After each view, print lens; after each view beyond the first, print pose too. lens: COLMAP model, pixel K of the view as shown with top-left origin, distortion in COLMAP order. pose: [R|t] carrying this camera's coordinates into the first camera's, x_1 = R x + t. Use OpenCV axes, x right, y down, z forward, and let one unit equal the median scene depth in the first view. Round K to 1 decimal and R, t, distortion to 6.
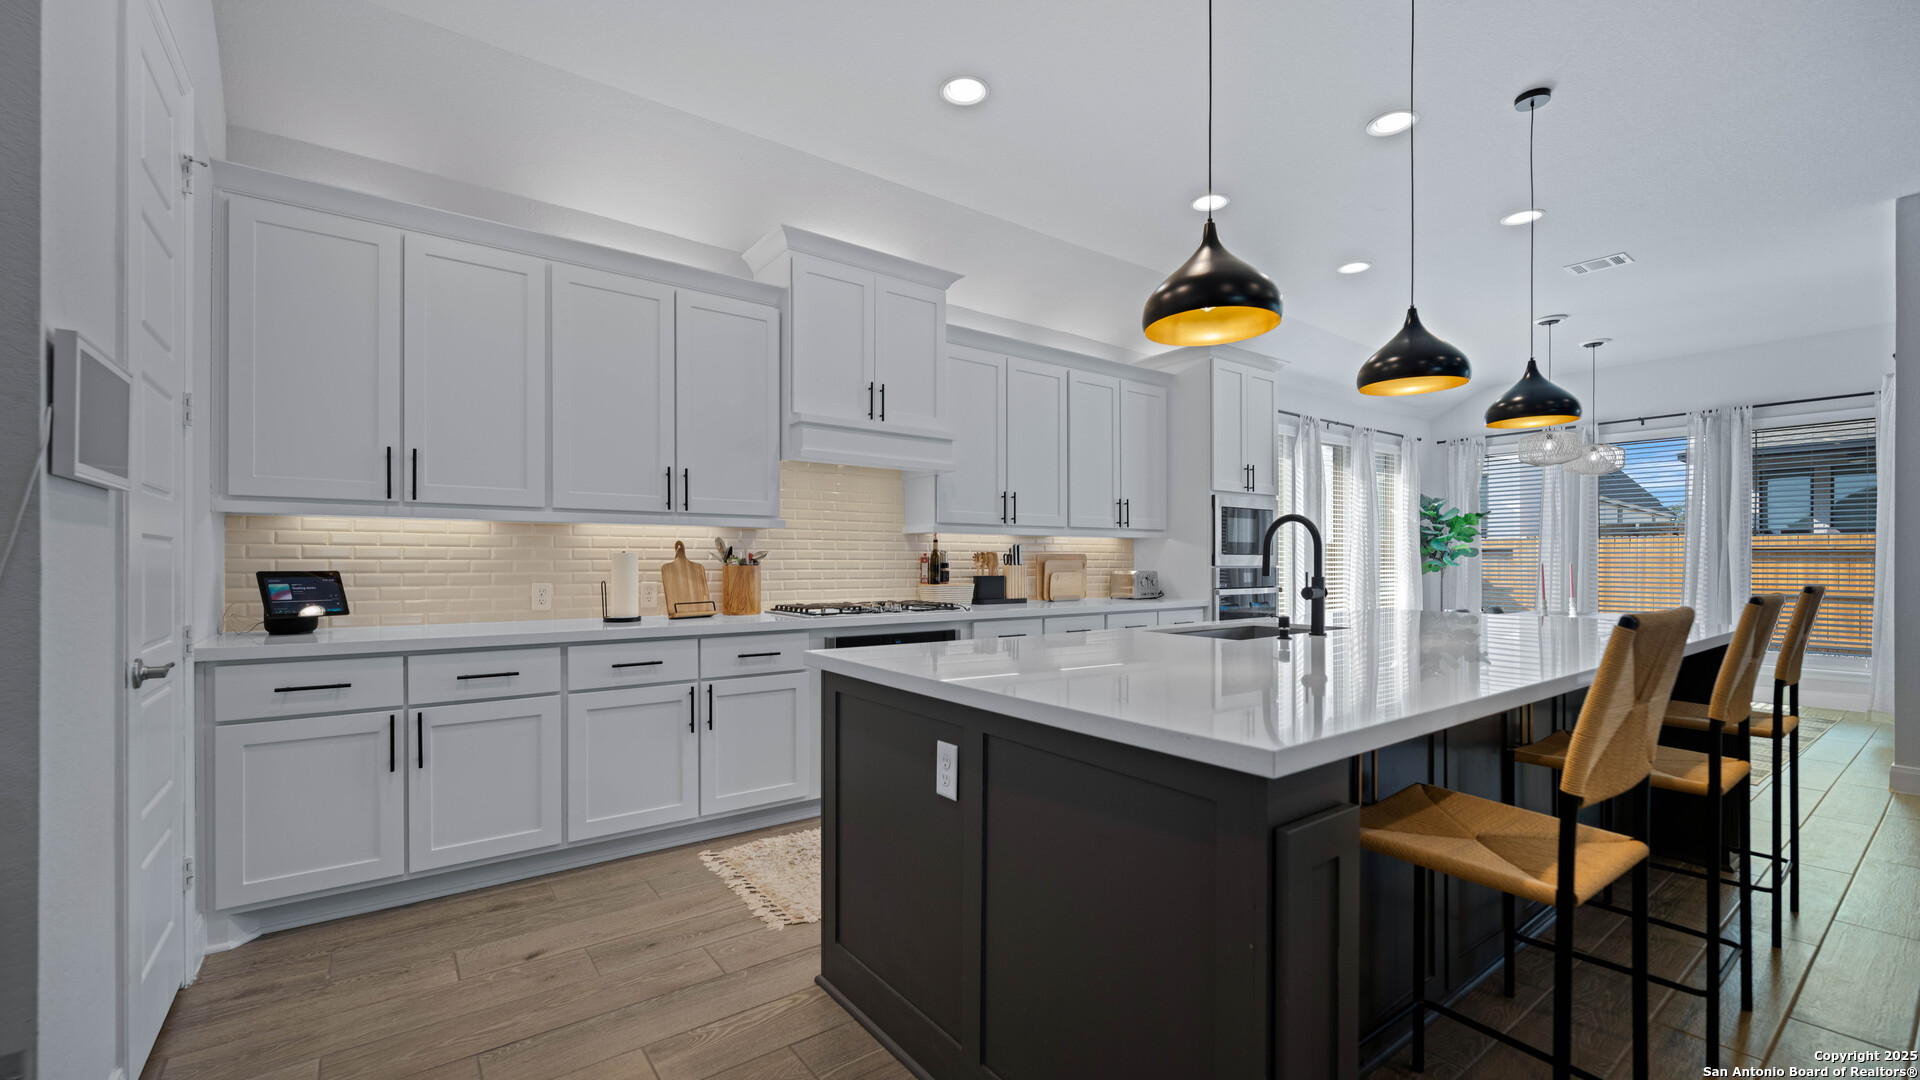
lens RADIAL K [[789.5, 0, 947.6], [0, 789.5, 567.6], [0, 0, 1]] dist [-0.002163, -0.000245]
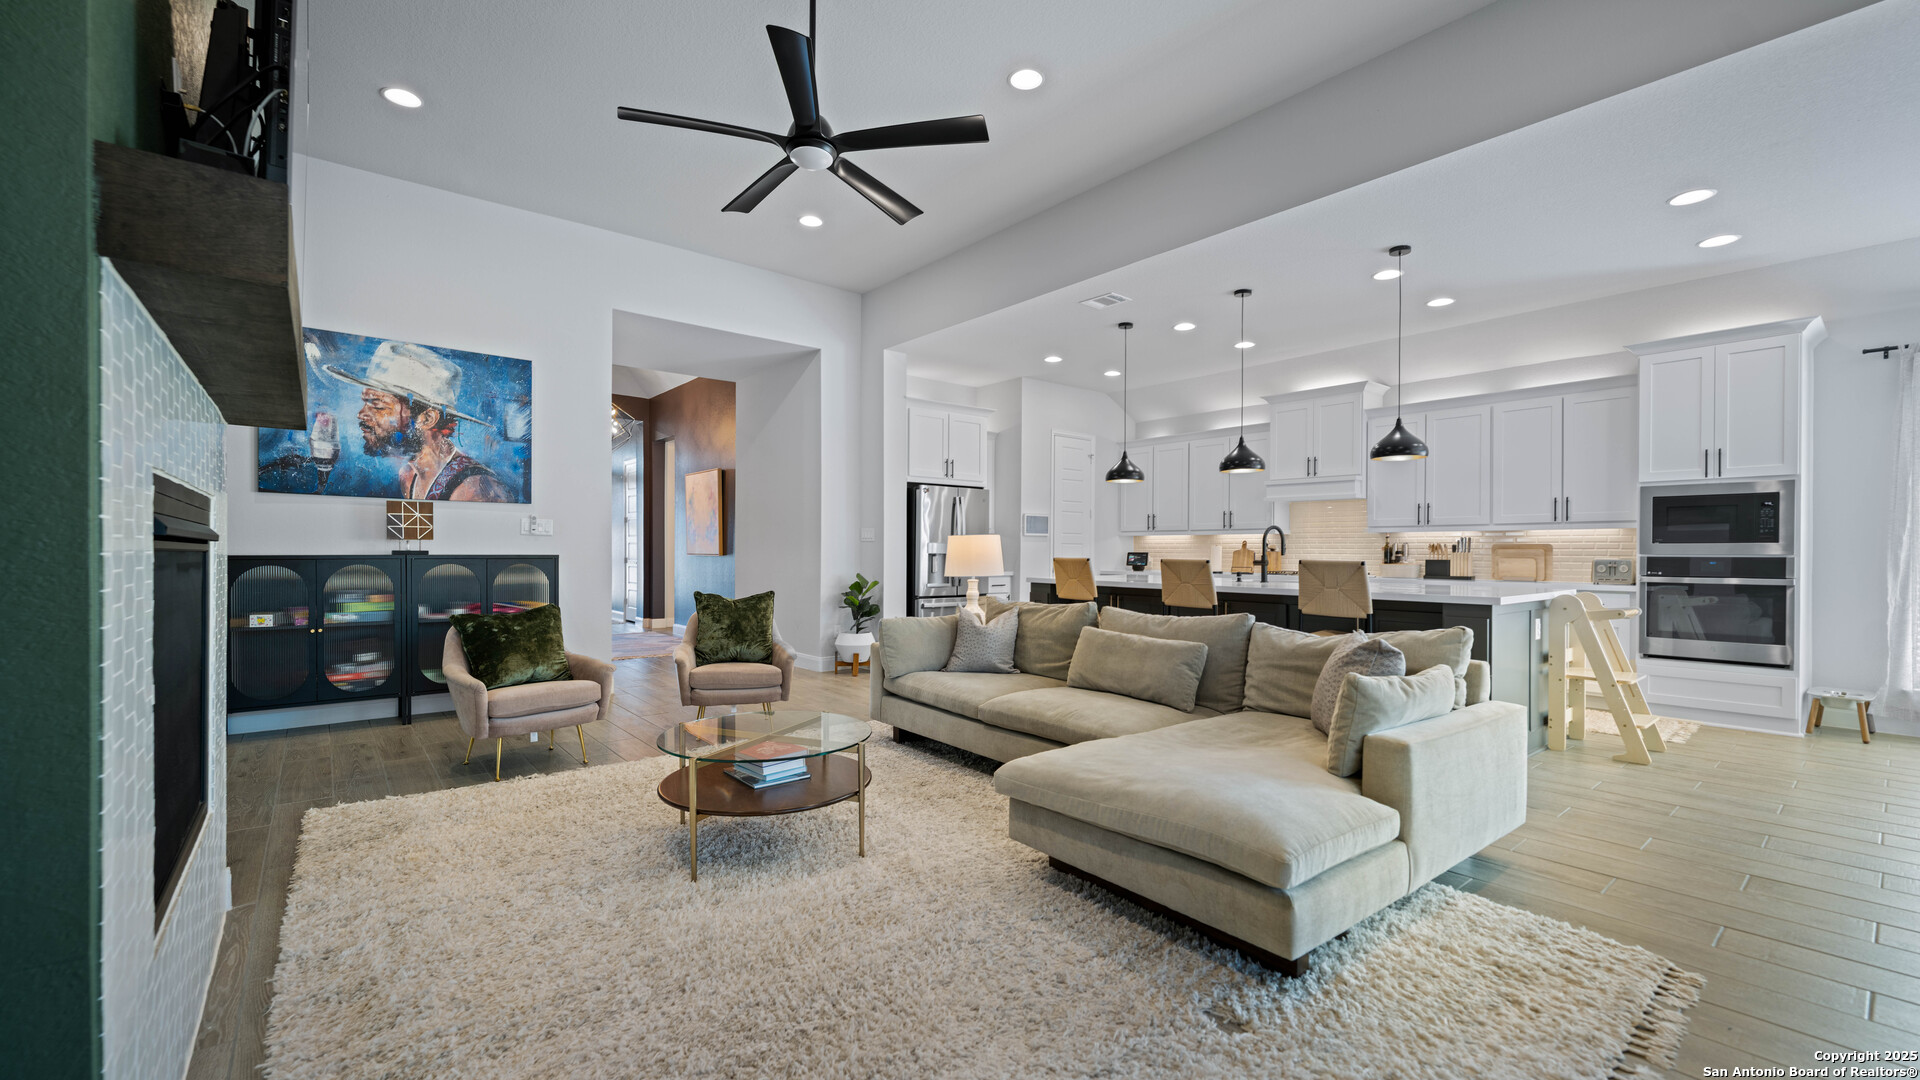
lens RADIAL K [[789.5, 0, 966.1], [0, 789.5, 540.0], [0, 0, 1]] dist [-0.002163, -0.000245]
pose [[0.054155, -0.009846, -0.998484, 1.507036], [-0.007200, 0.999922, -0.010251, -0.005458], [0.998507, 0.007744, 0.054080, 0.050671]]
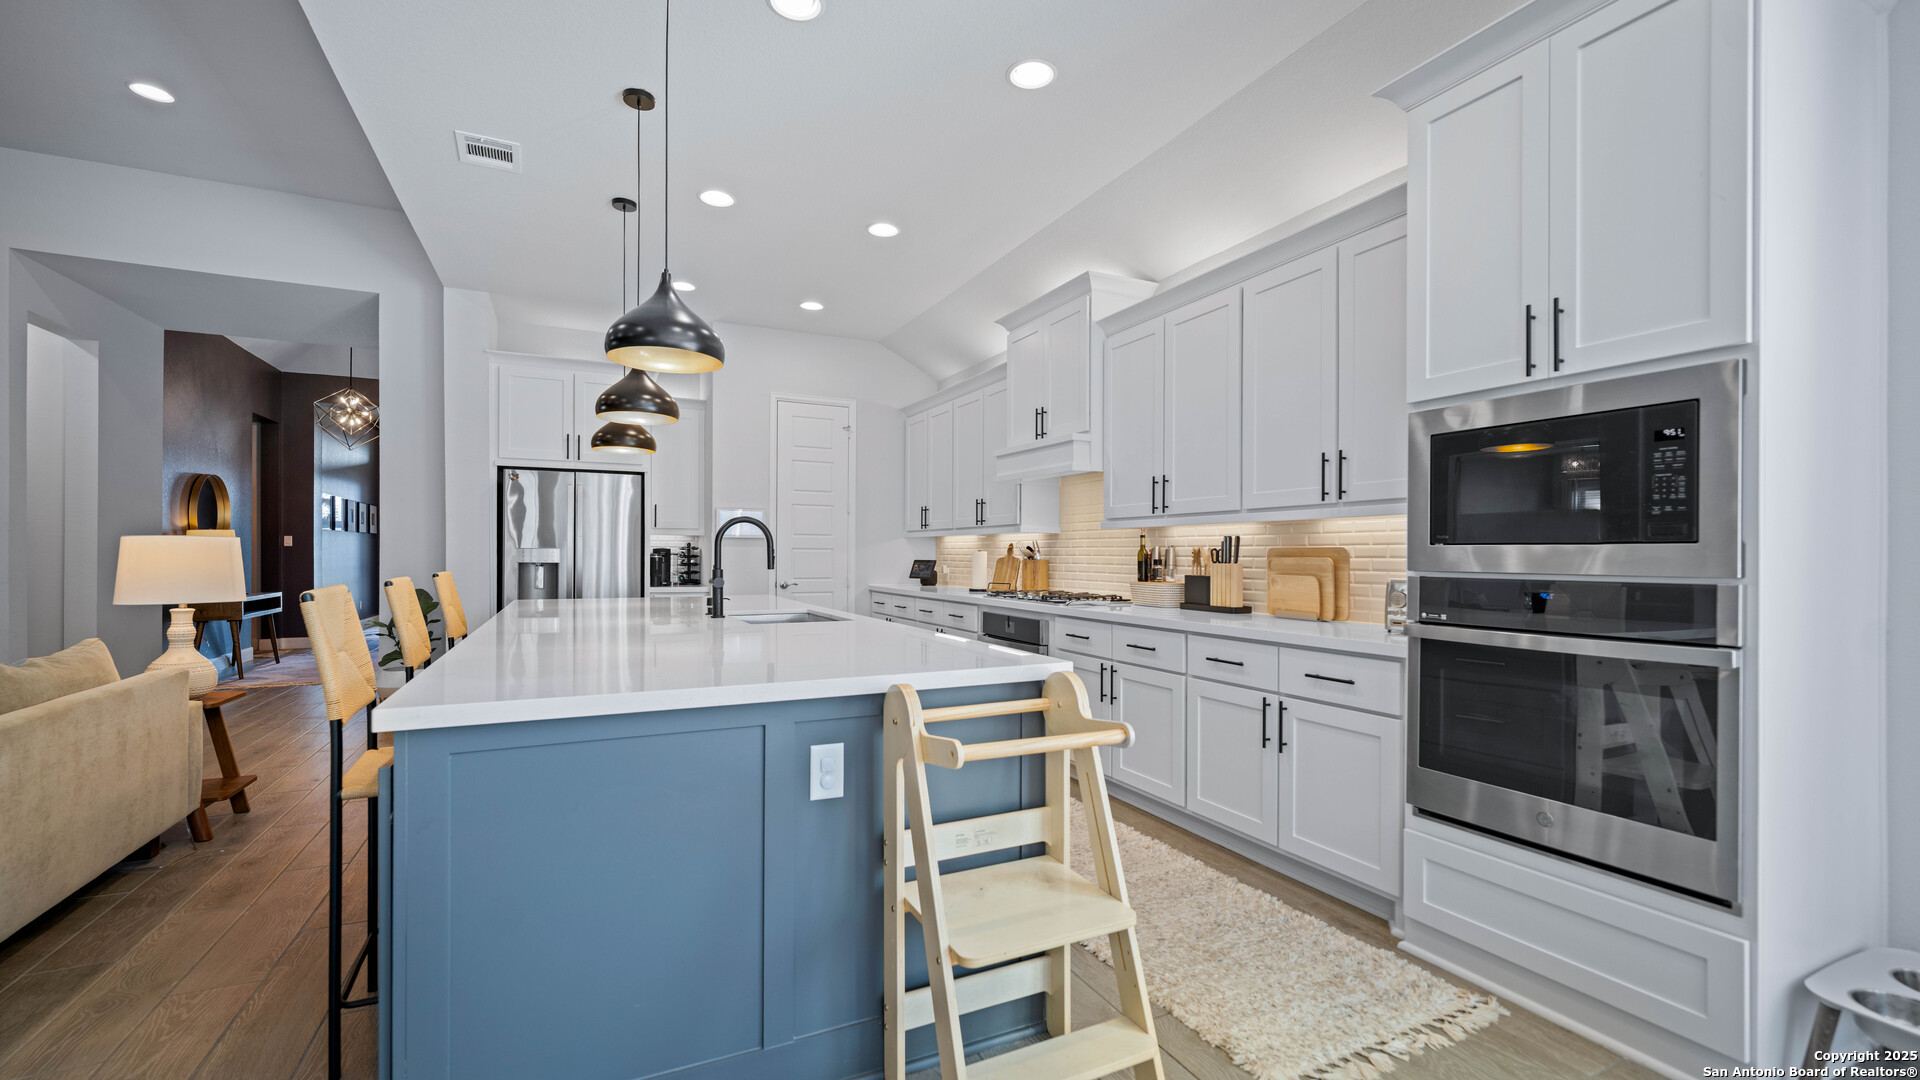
lens RADIAL K [[789.5, 0, 952.9], [0, 789.5, 550.1], [0, 0, 1]] dist [-0.002163, -0.000245]
pose [[-0.180163, -0.000550, -0.983637, 0.935326], [-0.003897, 0.999992, 0.000154, -0.016207], [0.983629, 0.003861, -0.180164, 0.922624]]
